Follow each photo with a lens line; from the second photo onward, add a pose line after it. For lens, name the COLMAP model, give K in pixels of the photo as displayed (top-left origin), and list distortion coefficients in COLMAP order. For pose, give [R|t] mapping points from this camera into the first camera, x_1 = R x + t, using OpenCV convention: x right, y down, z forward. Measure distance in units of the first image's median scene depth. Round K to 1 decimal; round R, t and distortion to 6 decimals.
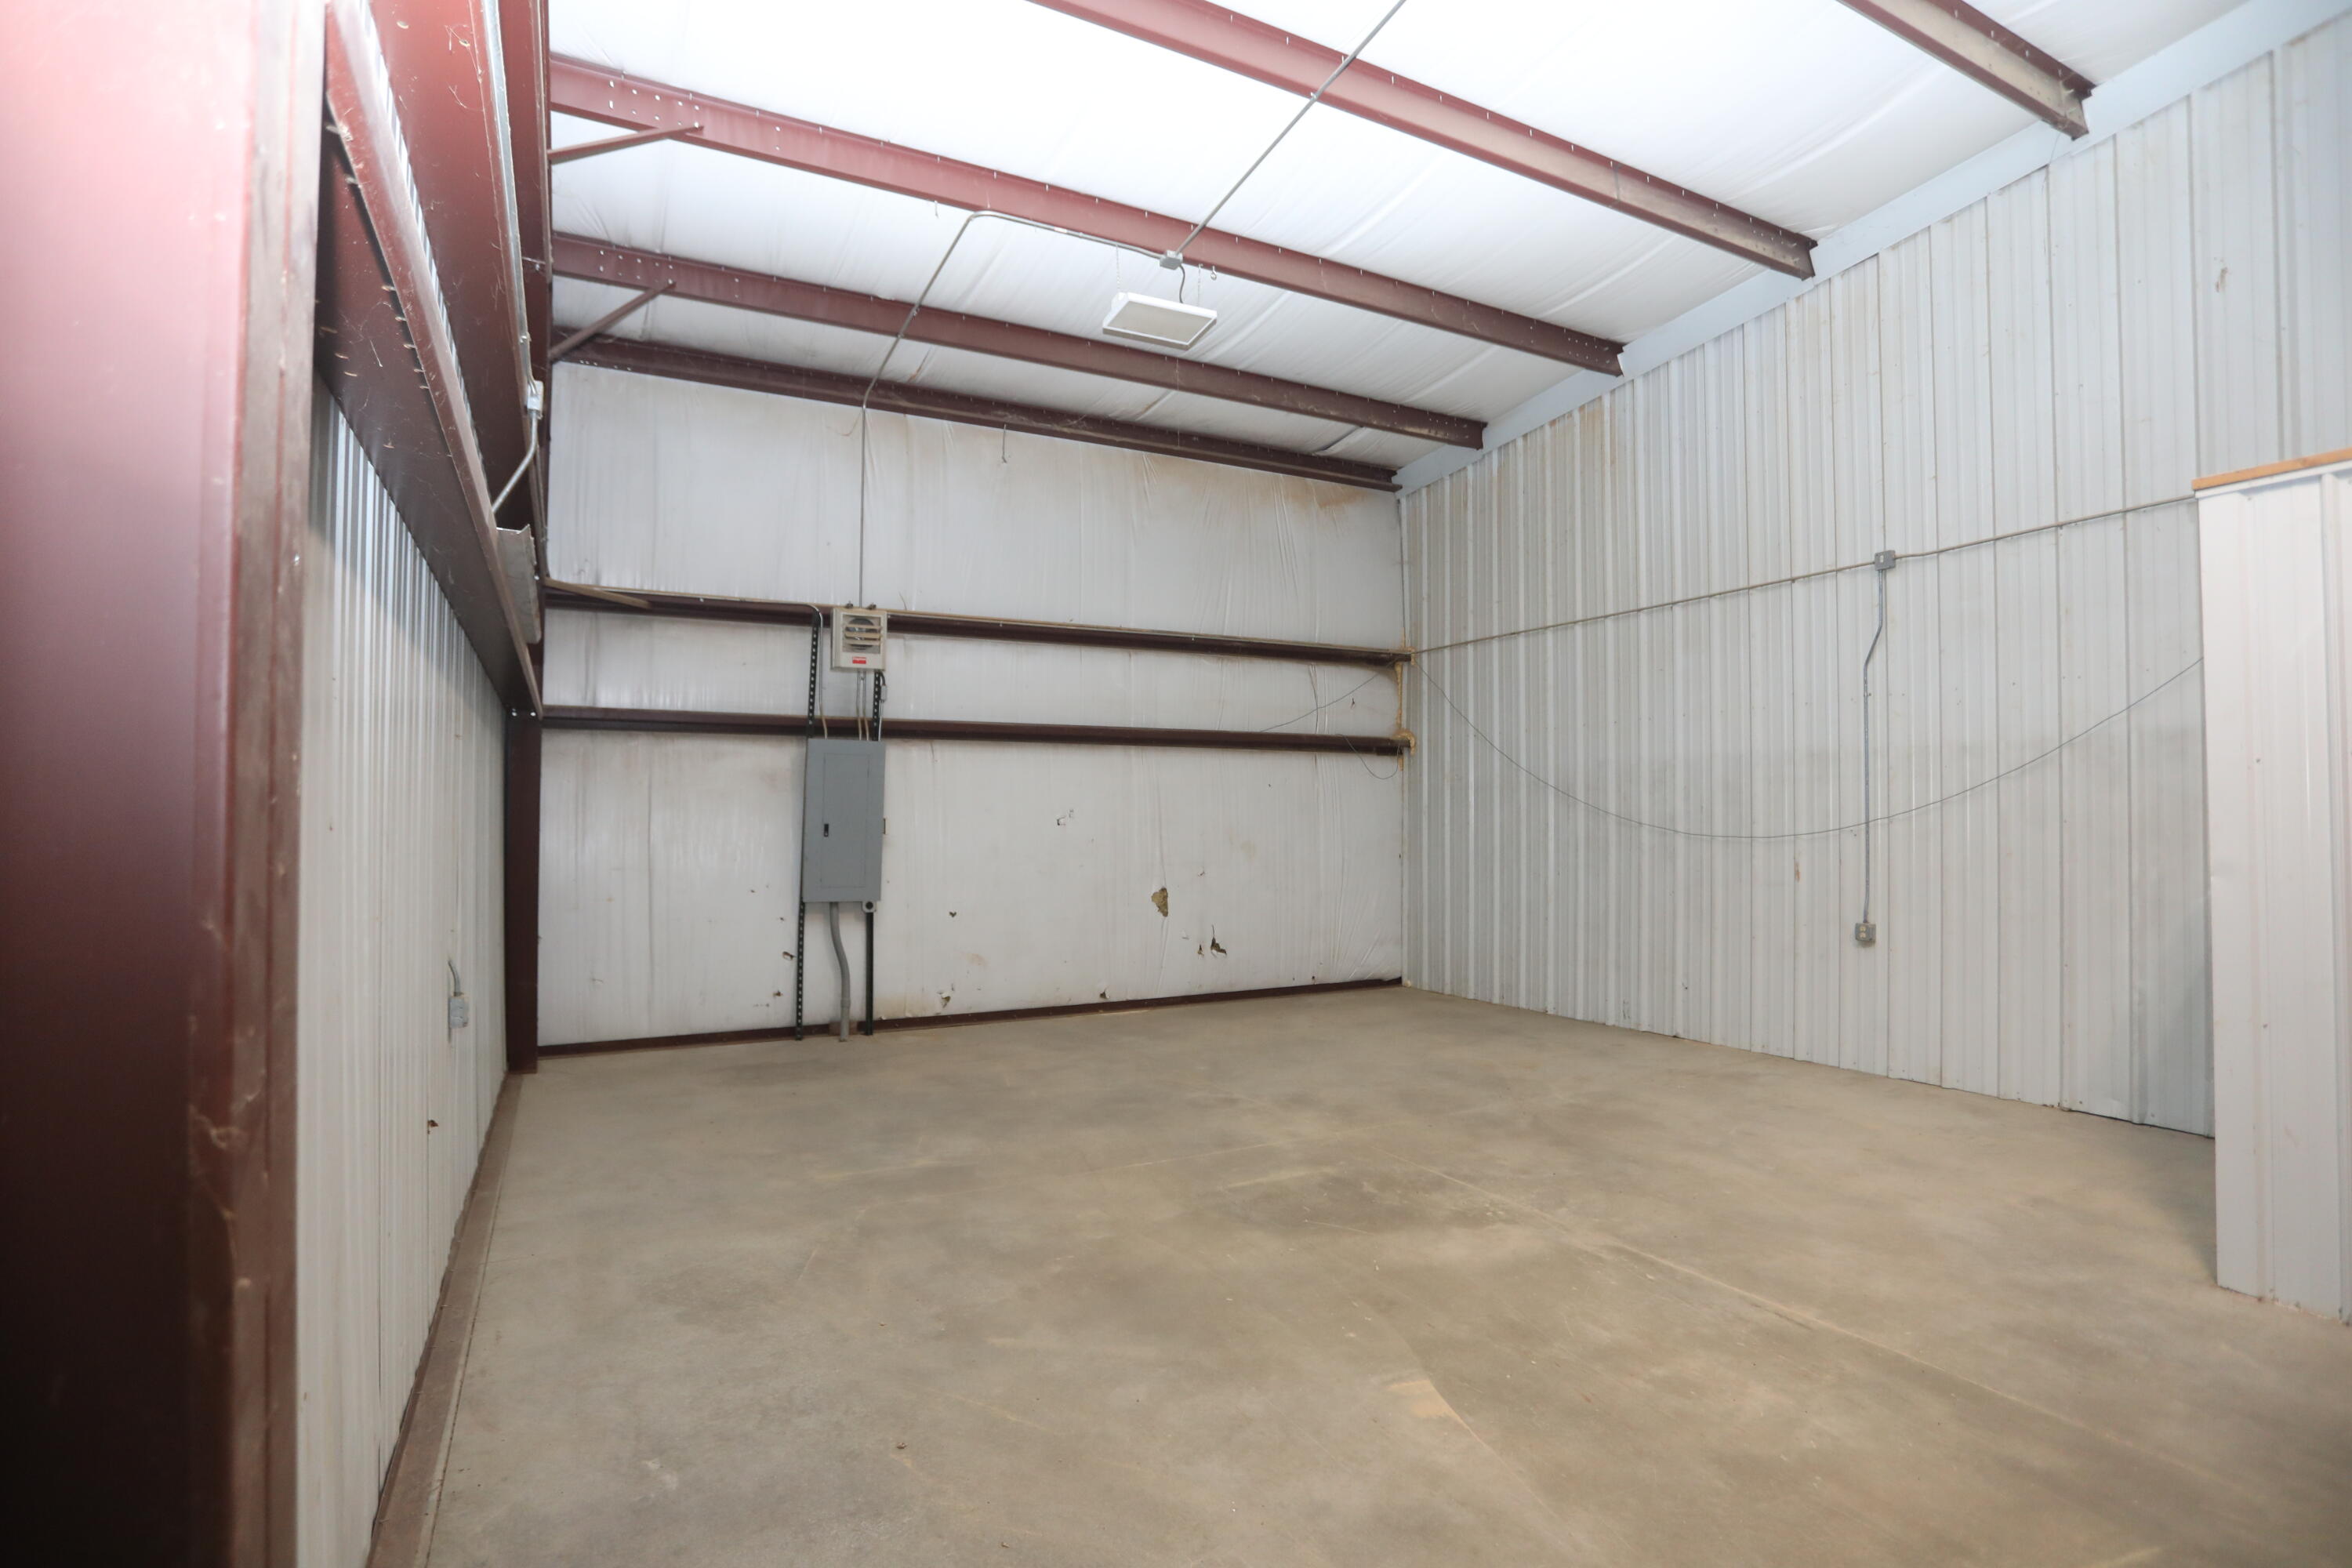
lens RADIAL K [[1150.7, 0, 1172.8], [0, 1150.7, 800.9], [0, 0, 1]] dist [-0.080130, 0.030862]
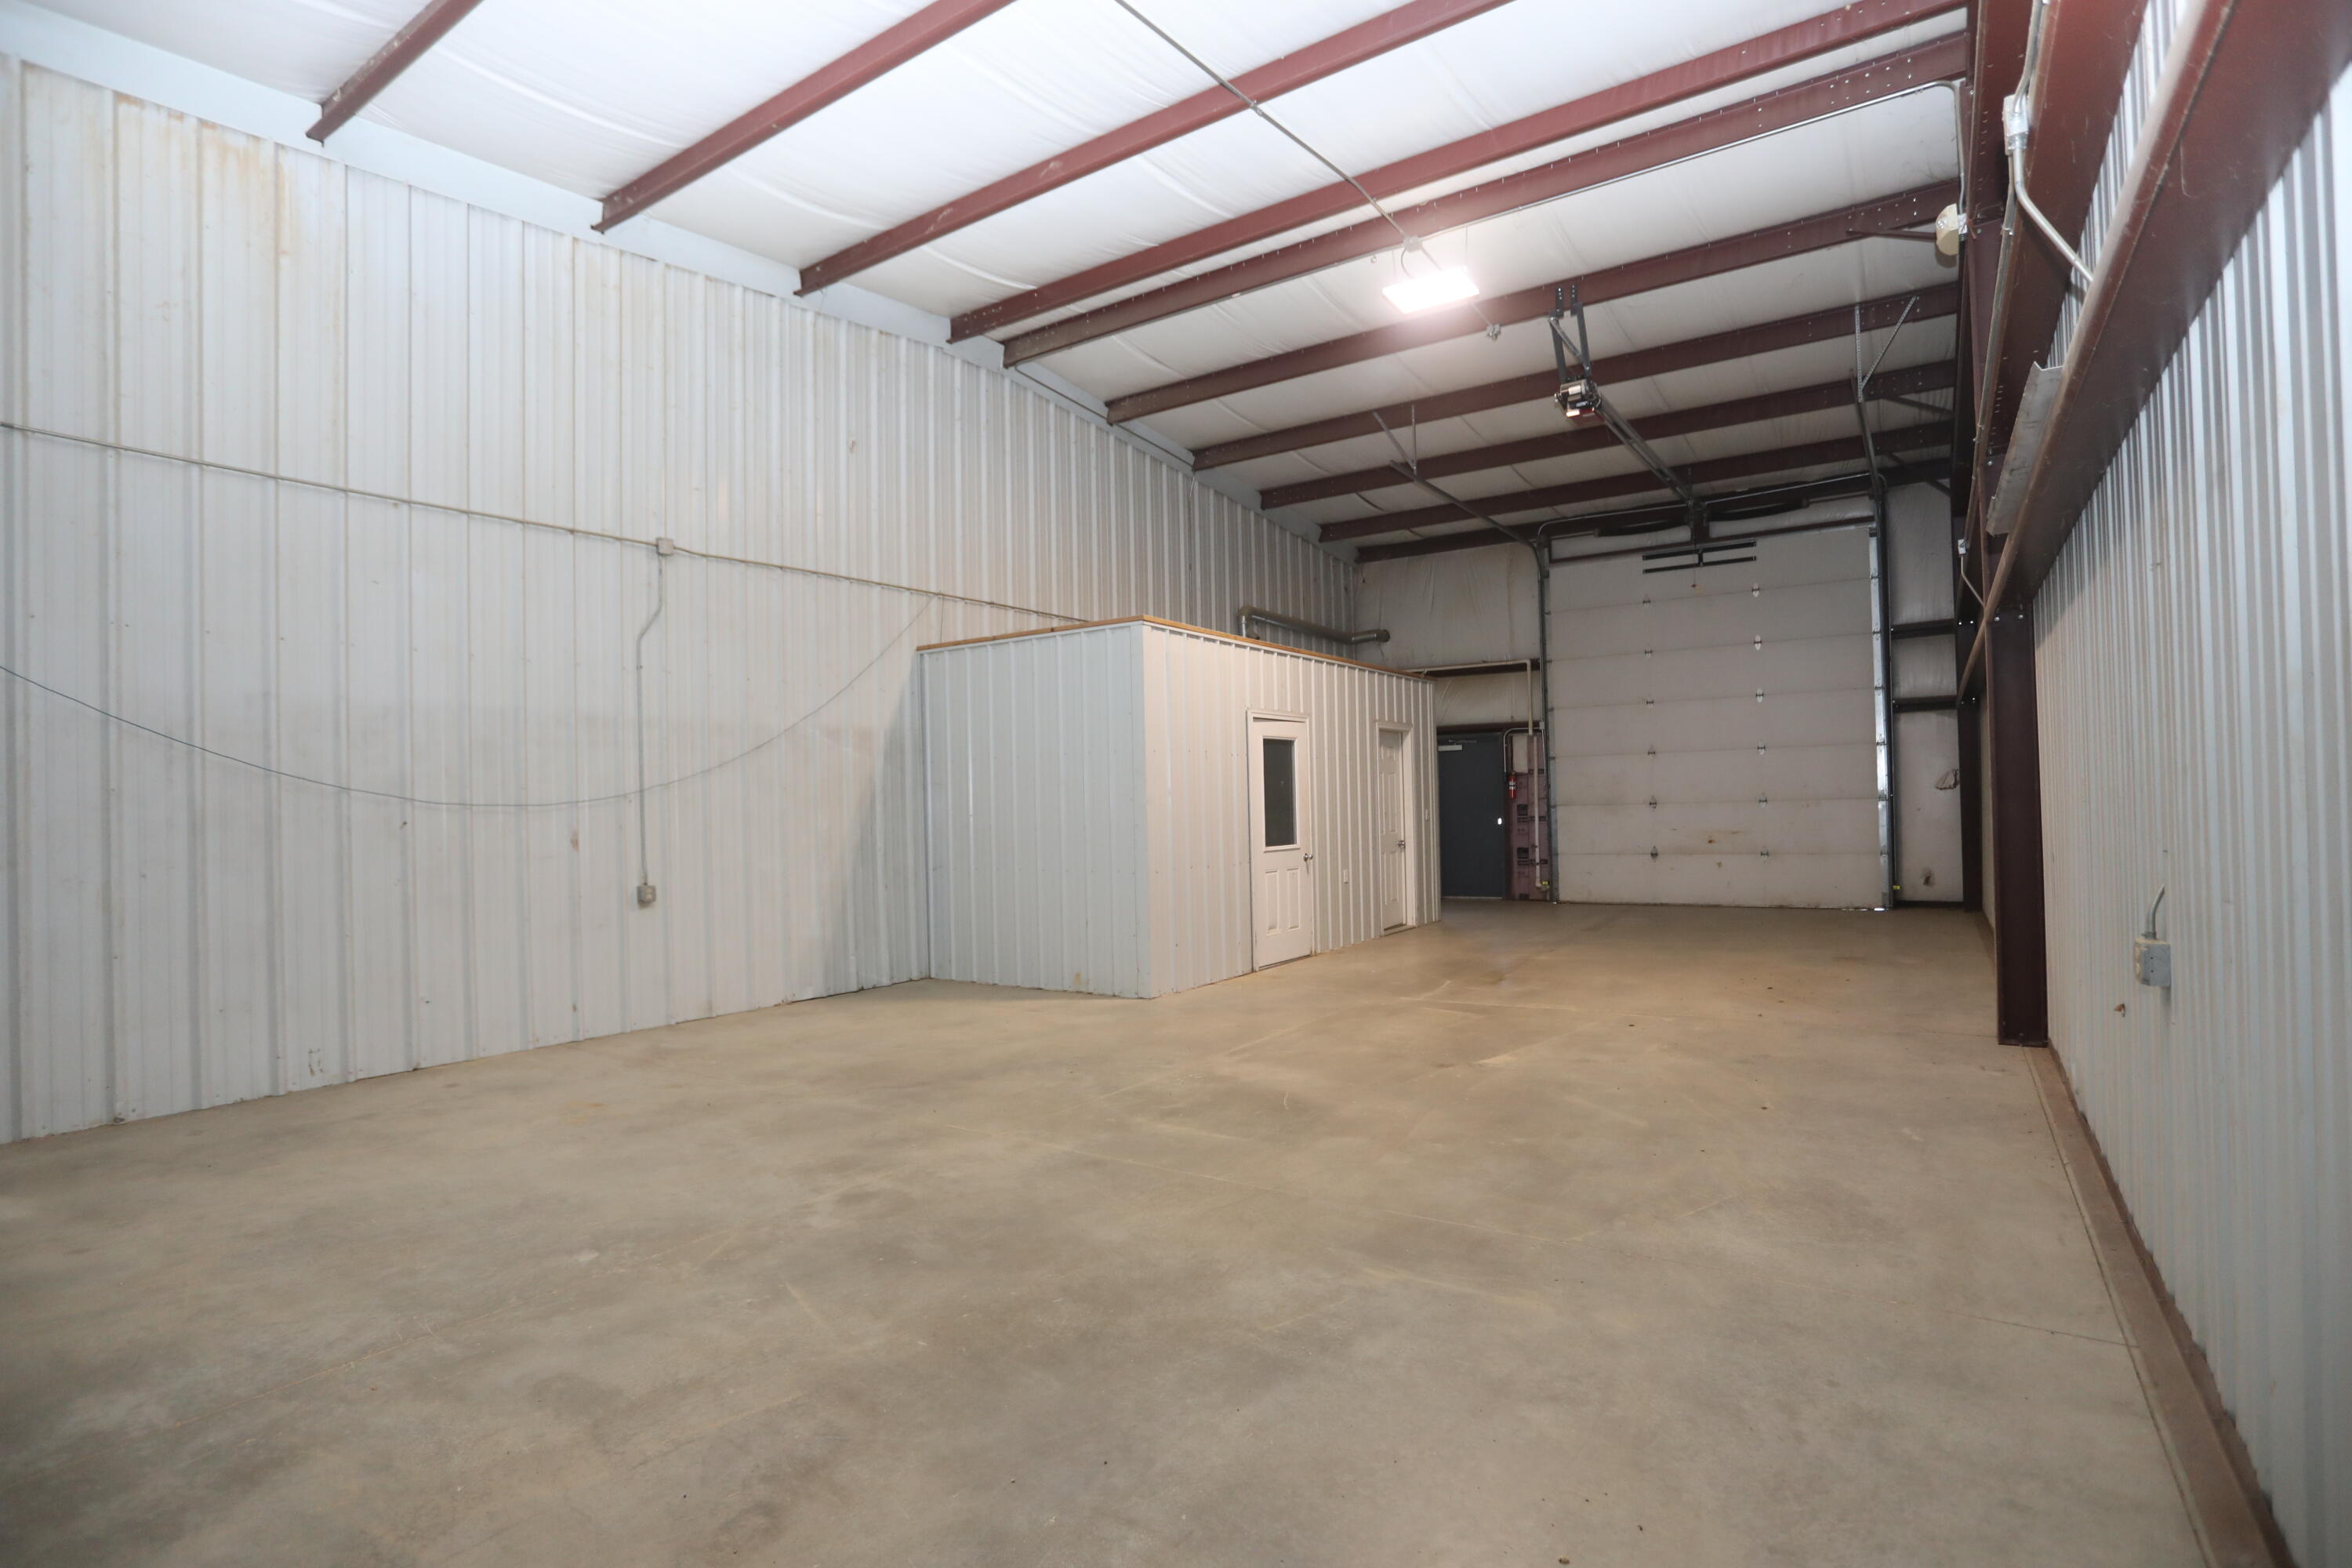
lens RADIAL K [[1139.9, 0, 1170.8], [0, 1139.9, 795.8], [0, 0, 1]] dist [-0.060423, 0.024559]
pose [[-0.467766, 0.020079, 0.883624, -0.762475], [0.005952, 0.999791, -0.019568, 0.068430], [-0.883832, -0.003894, -0.467788, 1.480503]]
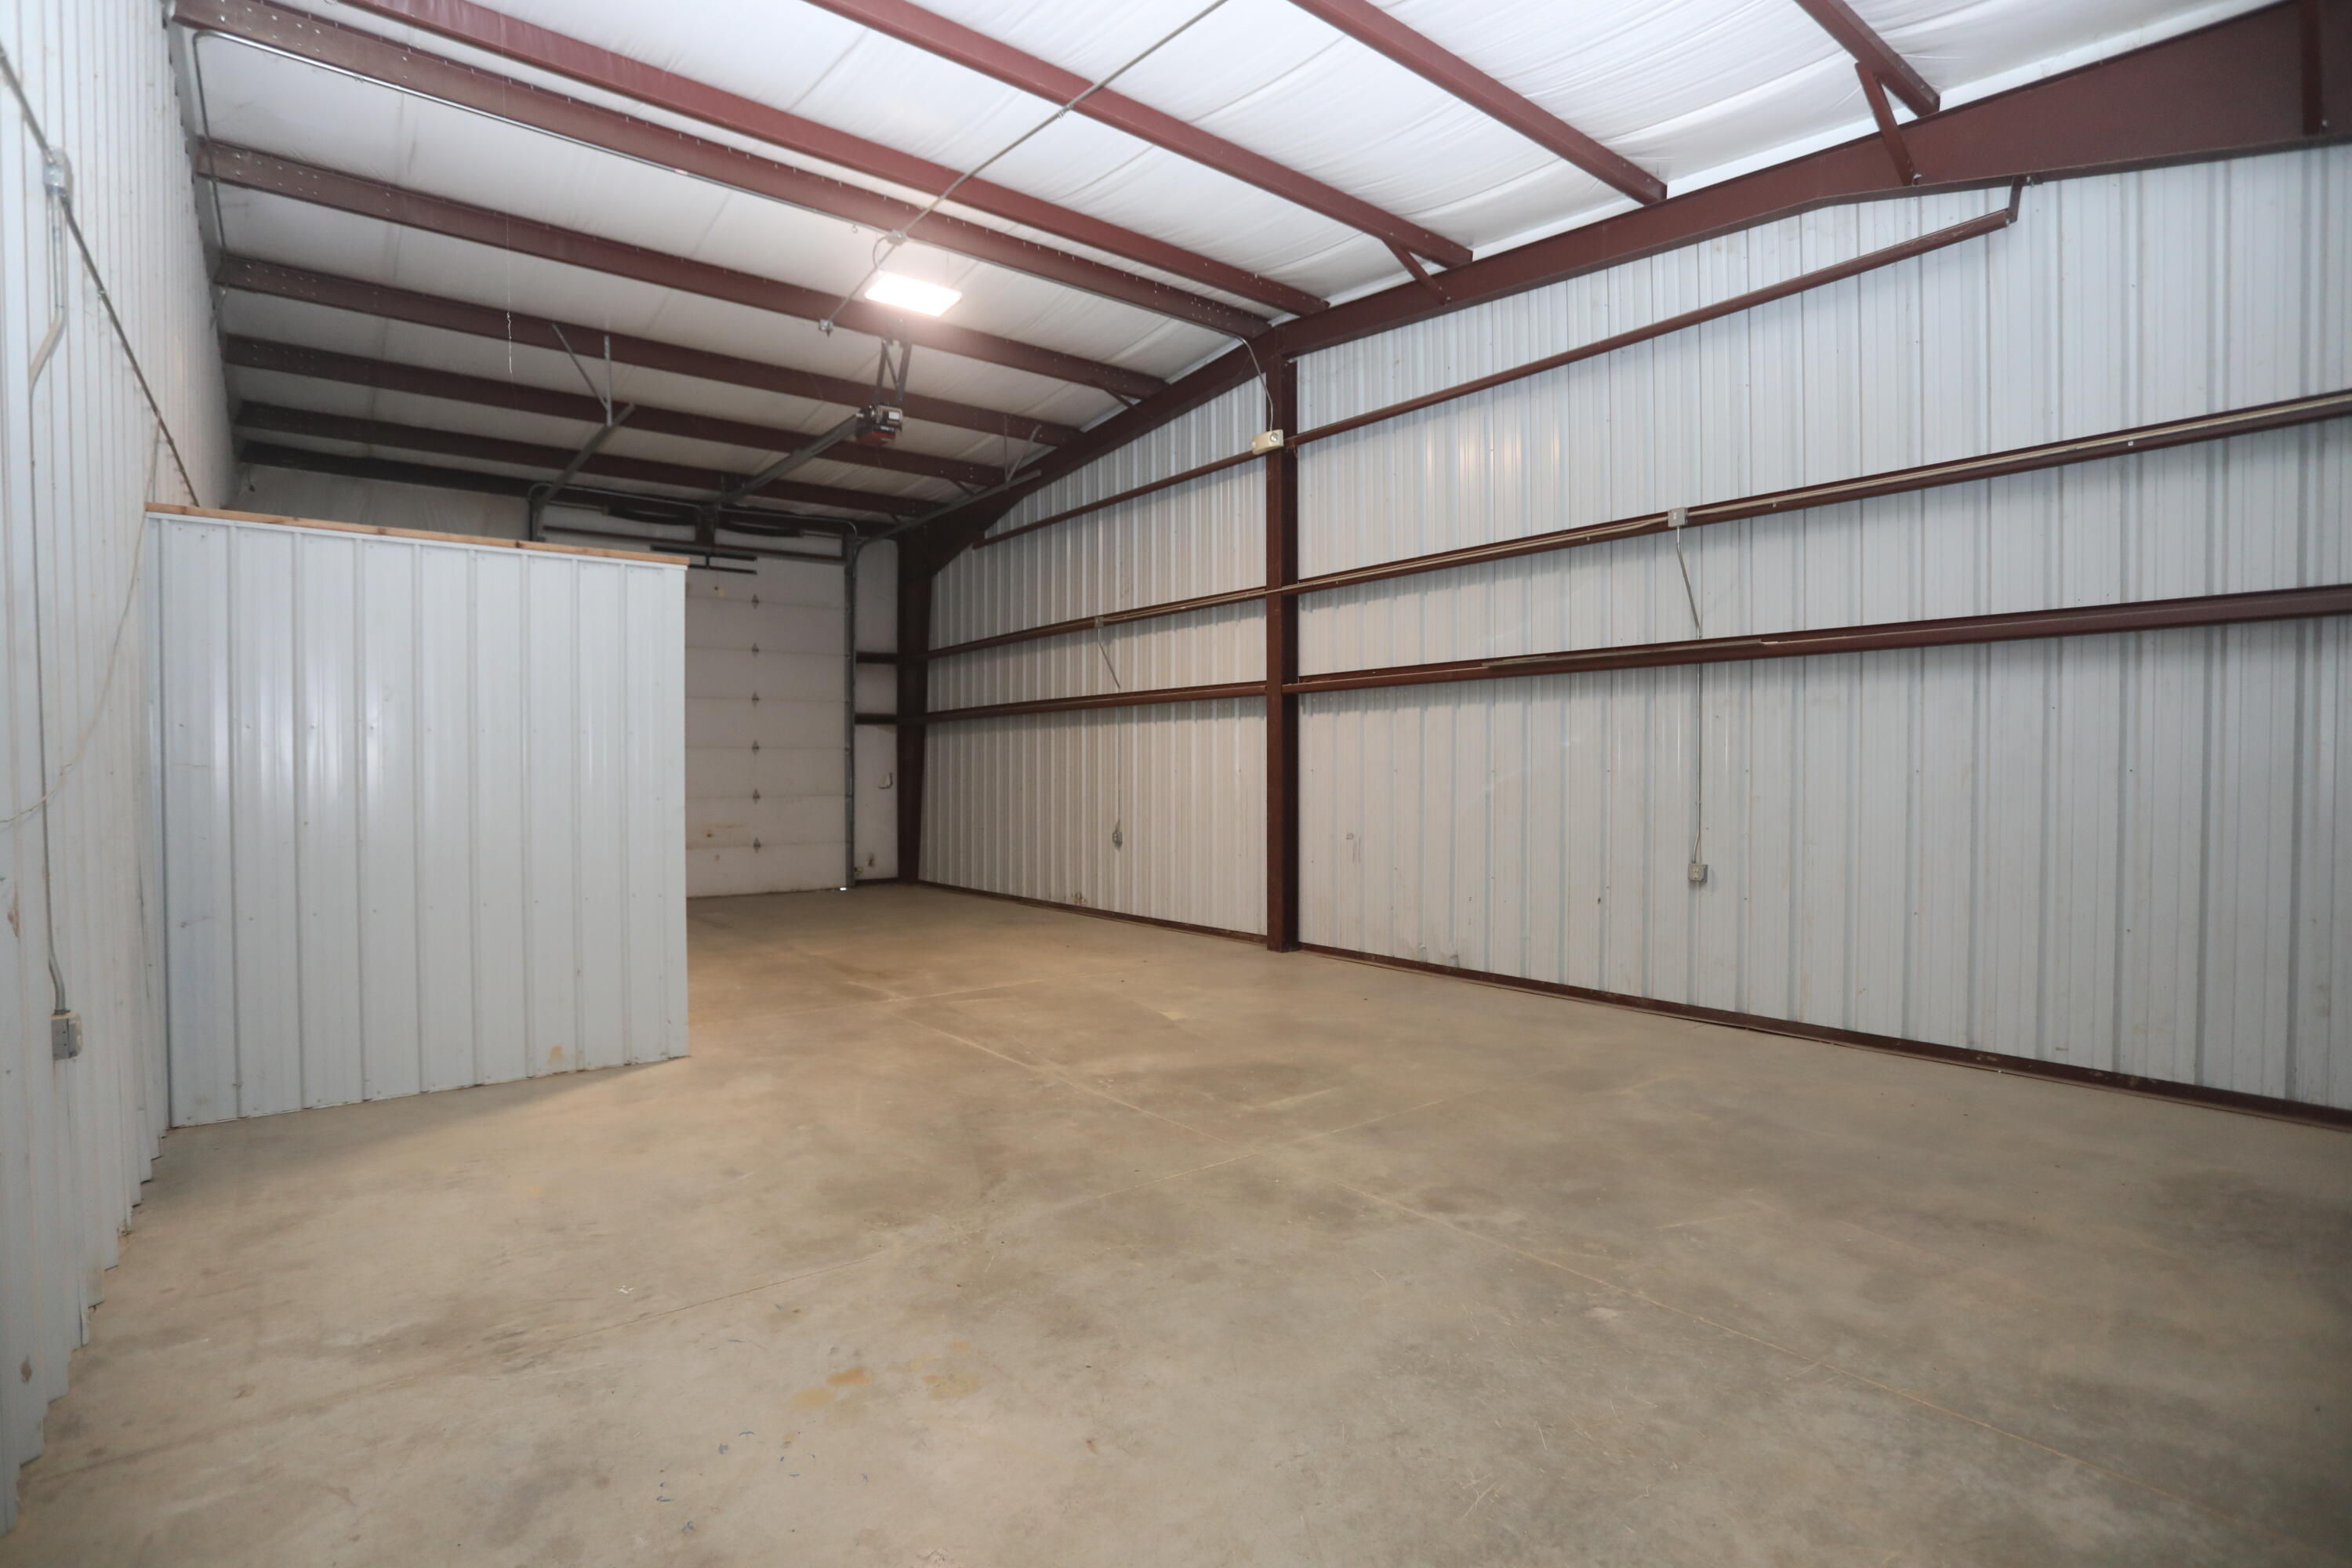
lens RADIAL K [[1150.7, 0, 1172.8], [0, 1150.7, 800.9], [0, 0, 1]] dist [-0.080130, 0.030862]
pose [[-0.984223, 0.011380, -0.176564, 0.395035], [0.010748, 0.999932, 0.004535, 0.044905], [0.176603, 0.002565, -0.984279, 2.065004]]
